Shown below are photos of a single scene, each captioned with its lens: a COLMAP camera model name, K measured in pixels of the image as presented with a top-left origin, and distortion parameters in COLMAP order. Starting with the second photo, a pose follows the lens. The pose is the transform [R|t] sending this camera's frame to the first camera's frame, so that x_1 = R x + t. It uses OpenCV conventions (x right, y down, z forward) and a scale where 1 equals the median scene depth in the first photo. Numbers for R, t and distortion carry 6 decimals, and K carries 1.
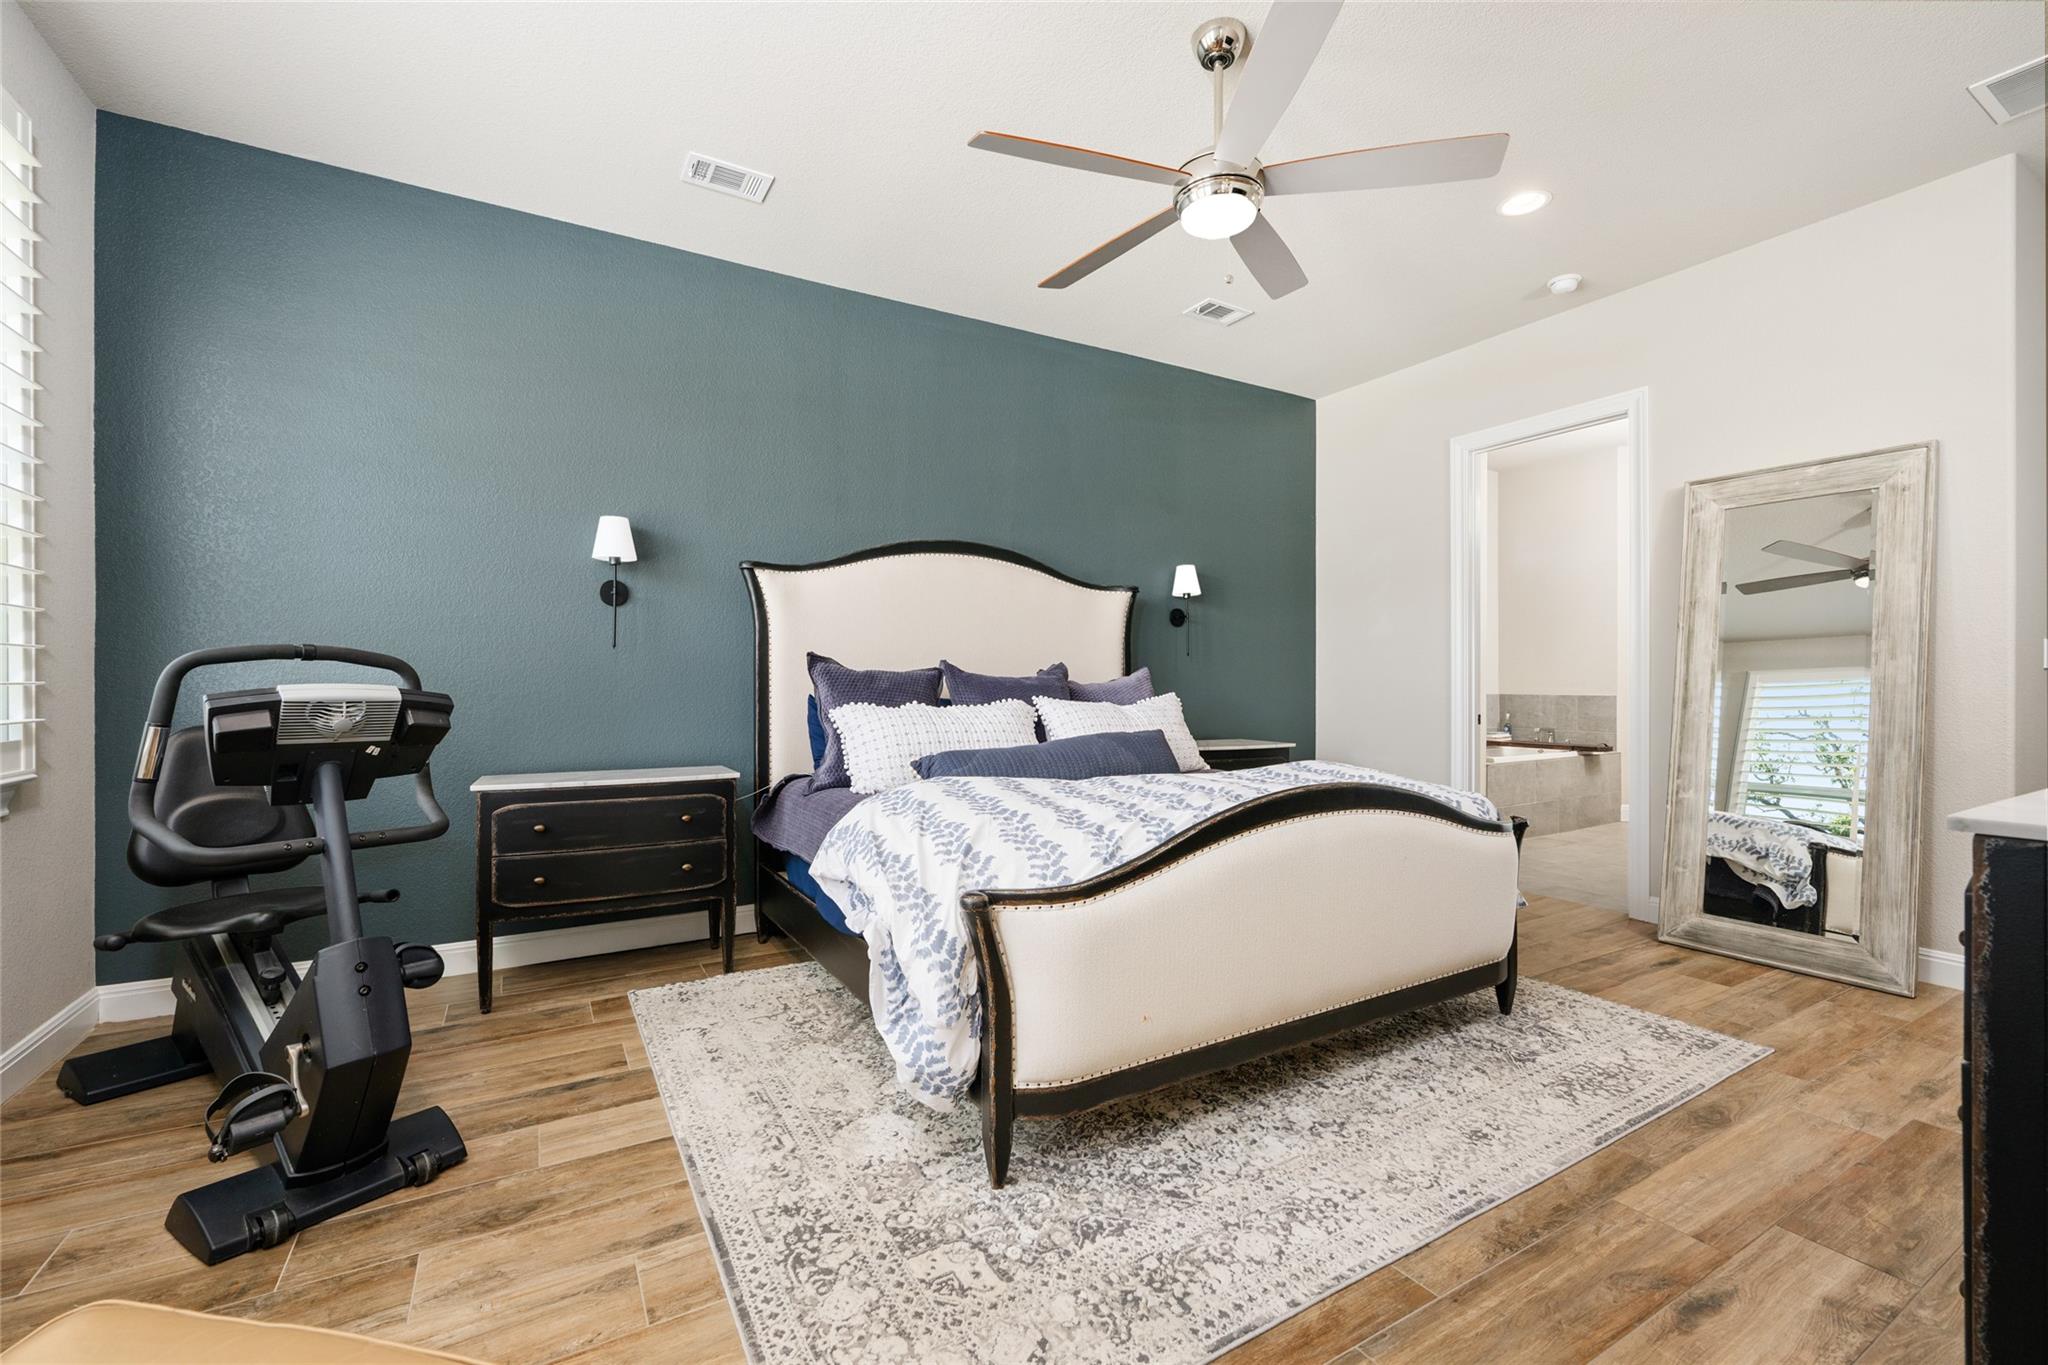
lens RADIAL K [[860.2, 0, 1029.7], [0, 860.2, 682.0], [0, 0, 1]] dist [-0.000054, -0.000121]
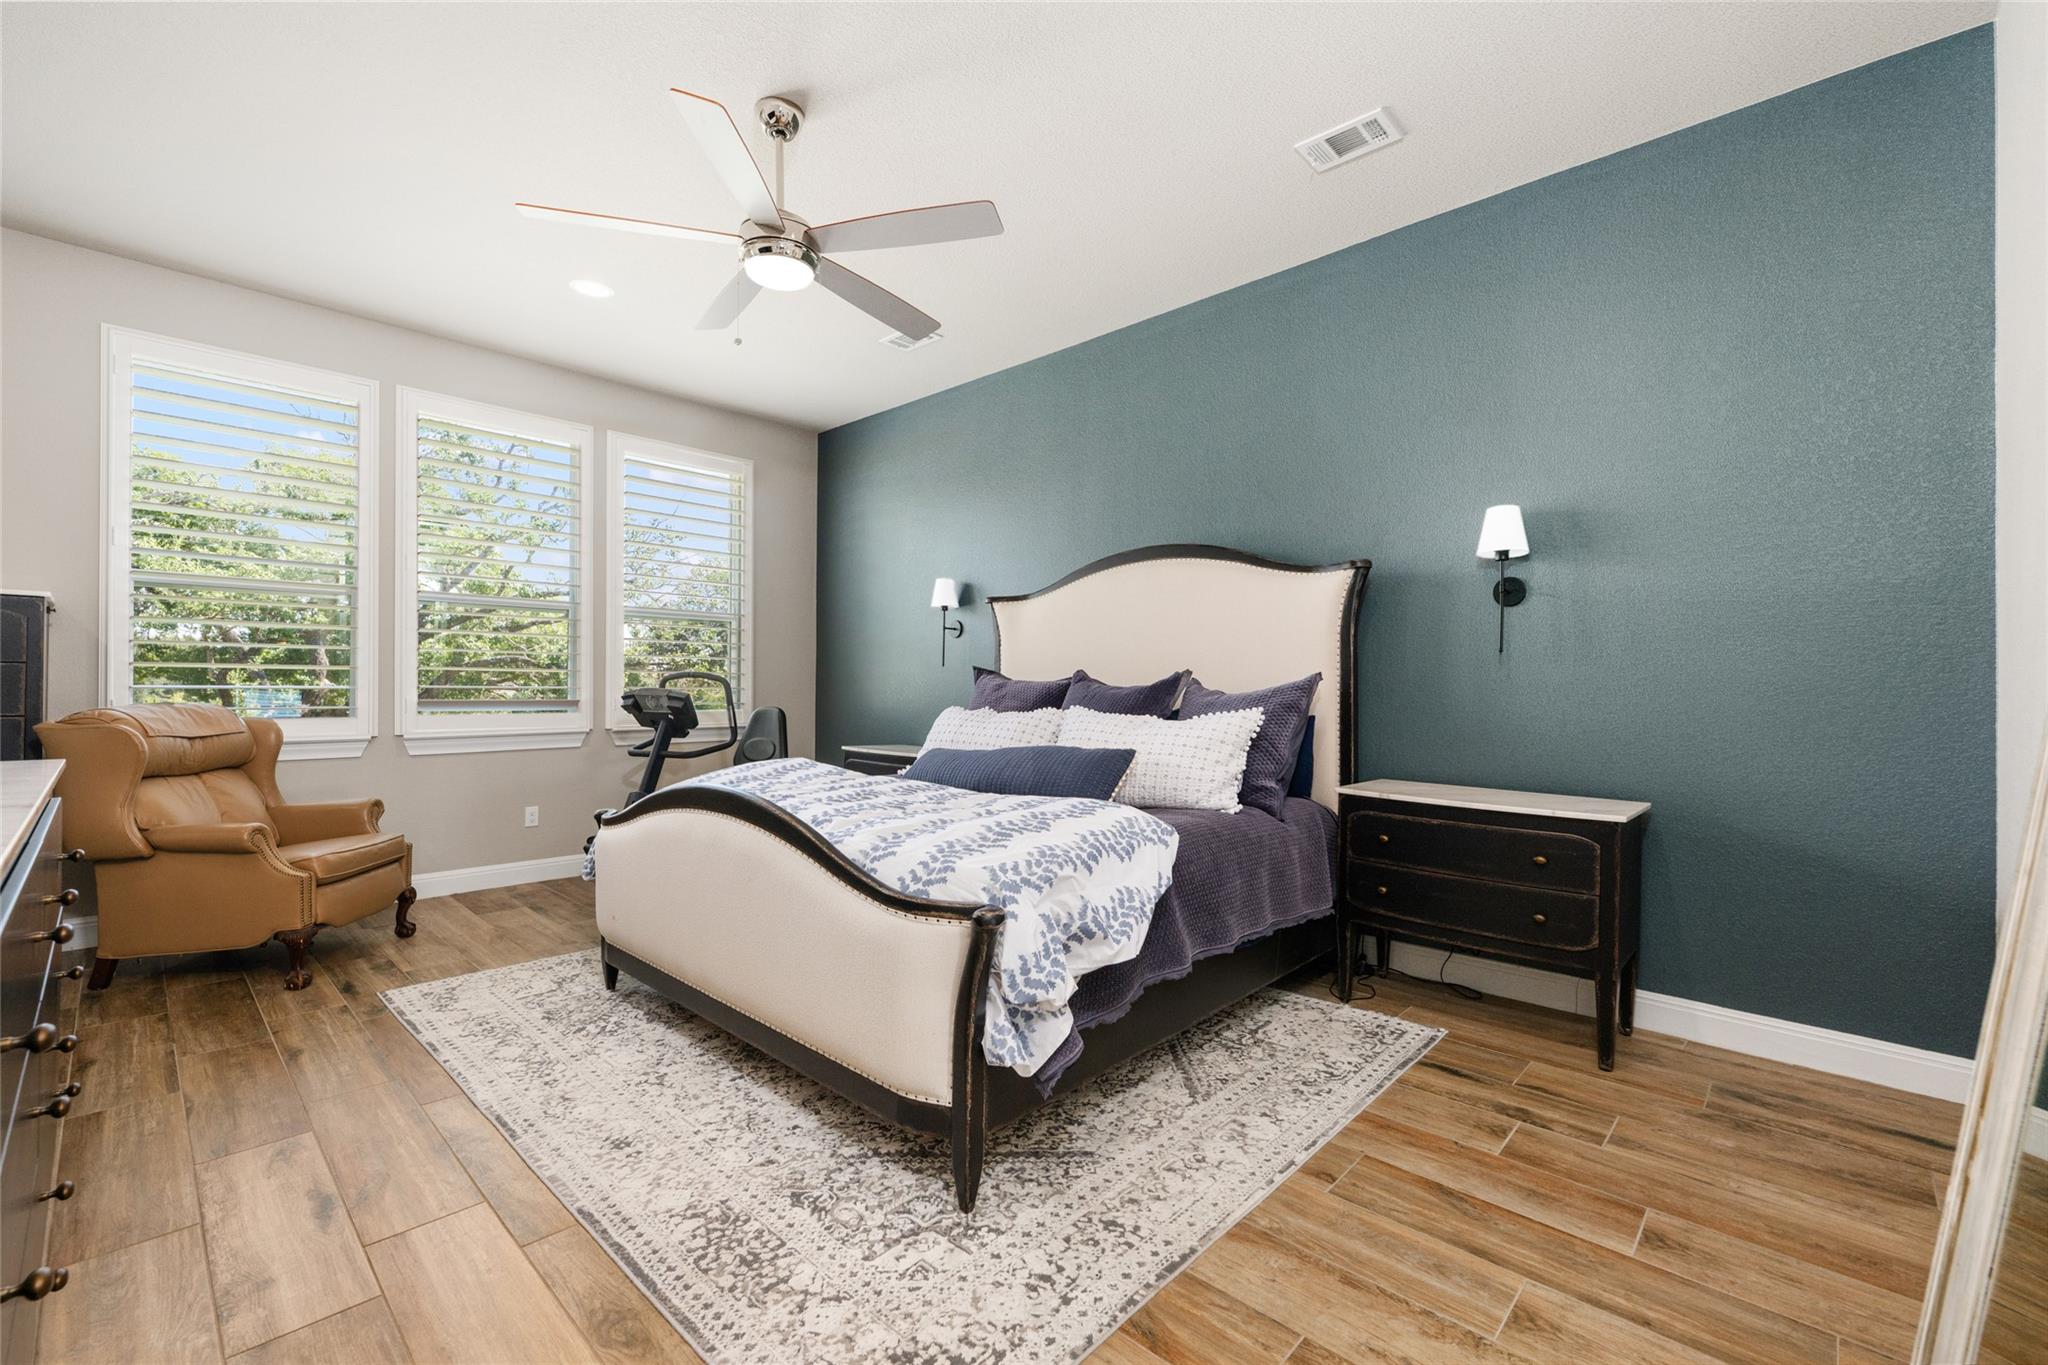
lens RADIAL K [[860.2, 0, 1030.0], [0, 860.2, 680.2], [0, 0, 1]] dist [-0.000054, -0.000121]
pose [[0.281246, 0.005950, -0.959617, 1.364529], [-0.001630, 0.999982, 0.005722, -0.027884], [0.959634, -0.000045, 0.281251, 0.981976]]
